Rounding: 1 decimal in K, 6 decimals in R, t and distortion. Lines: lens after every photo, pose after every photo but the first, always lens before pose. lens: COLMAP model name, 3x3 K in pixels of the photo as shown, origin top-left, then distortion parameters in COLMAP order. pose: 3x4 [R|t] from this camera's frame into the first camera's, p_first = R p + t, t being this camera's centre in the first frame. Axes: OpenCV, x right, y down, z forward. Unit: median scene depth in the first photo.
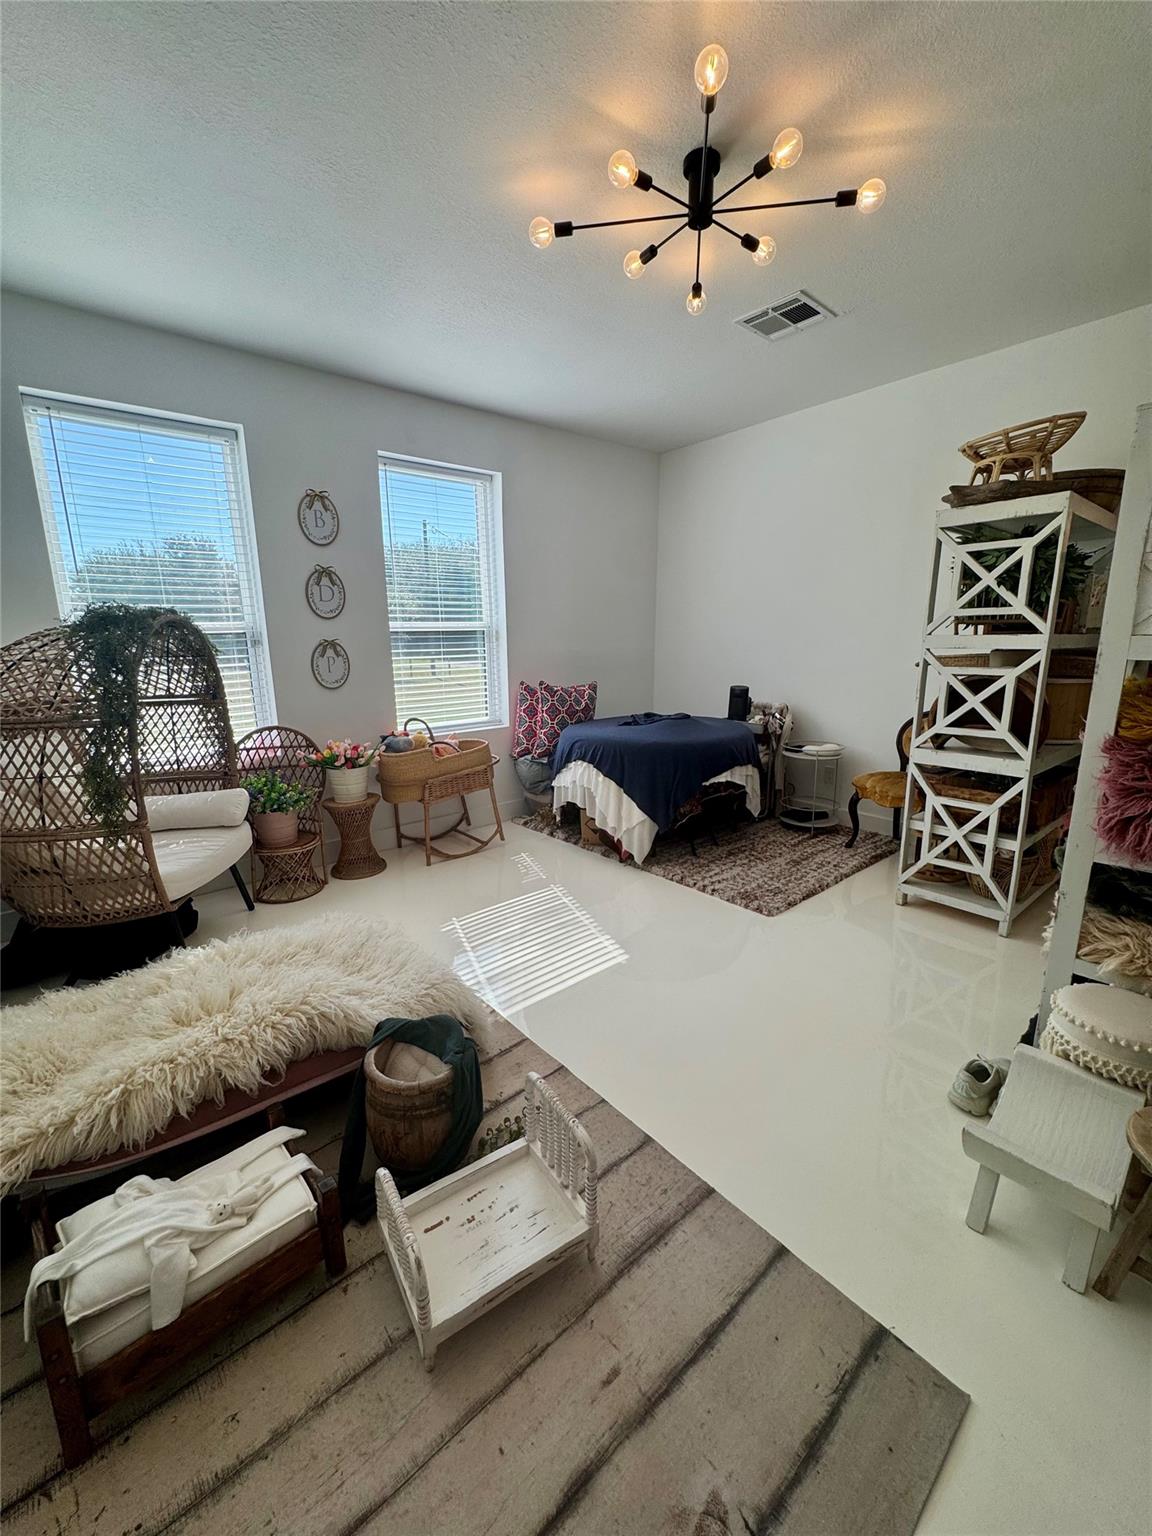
lens RADIAL K [[603.5, 0, 576.0], [0, 603.5, 768.0], [0, 0, 1]] dist [0.001138, 0.000045]
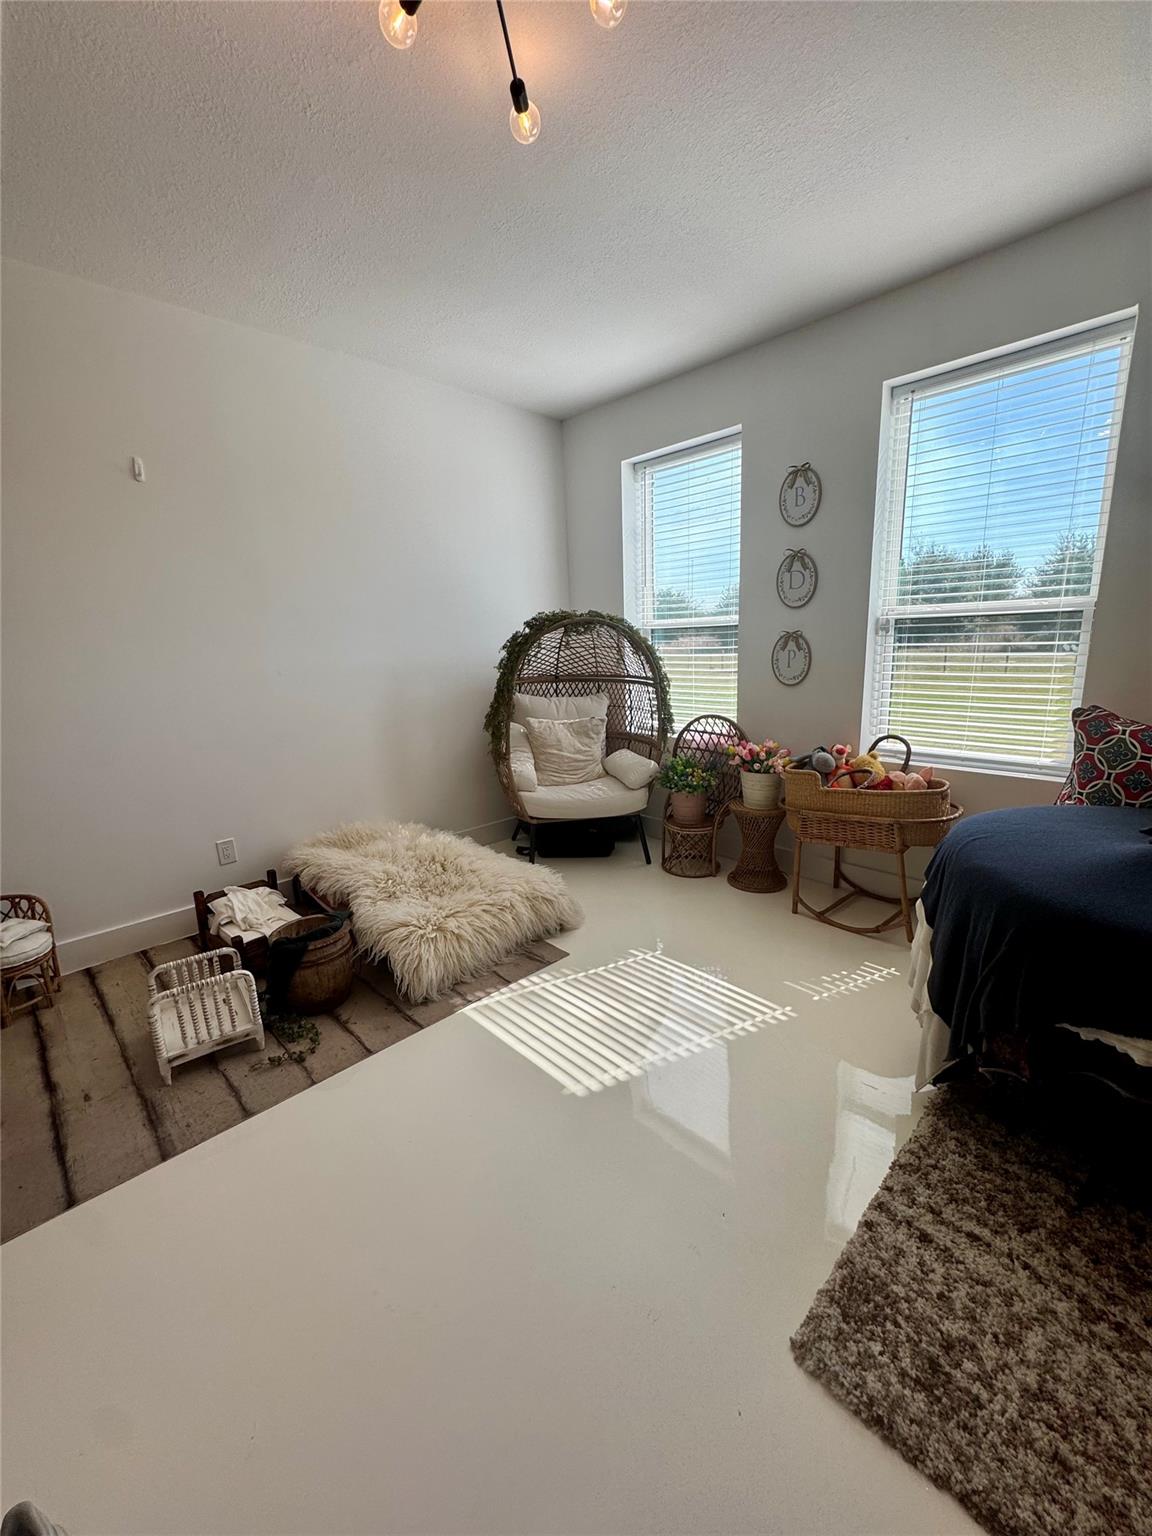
lens RADIAL K [[603.5, 0, 576.0], [0, 603.5, 768.0], [0, 0, 1]] dist [0.001138, 0.000045]
pose [[0.084824, 0.222078, -0.971332, 0.511557], [-0.184987, 0.961408, 0.203655, -0.146568], [0.979073, 0.162409, 0.122632, 0.633817]]
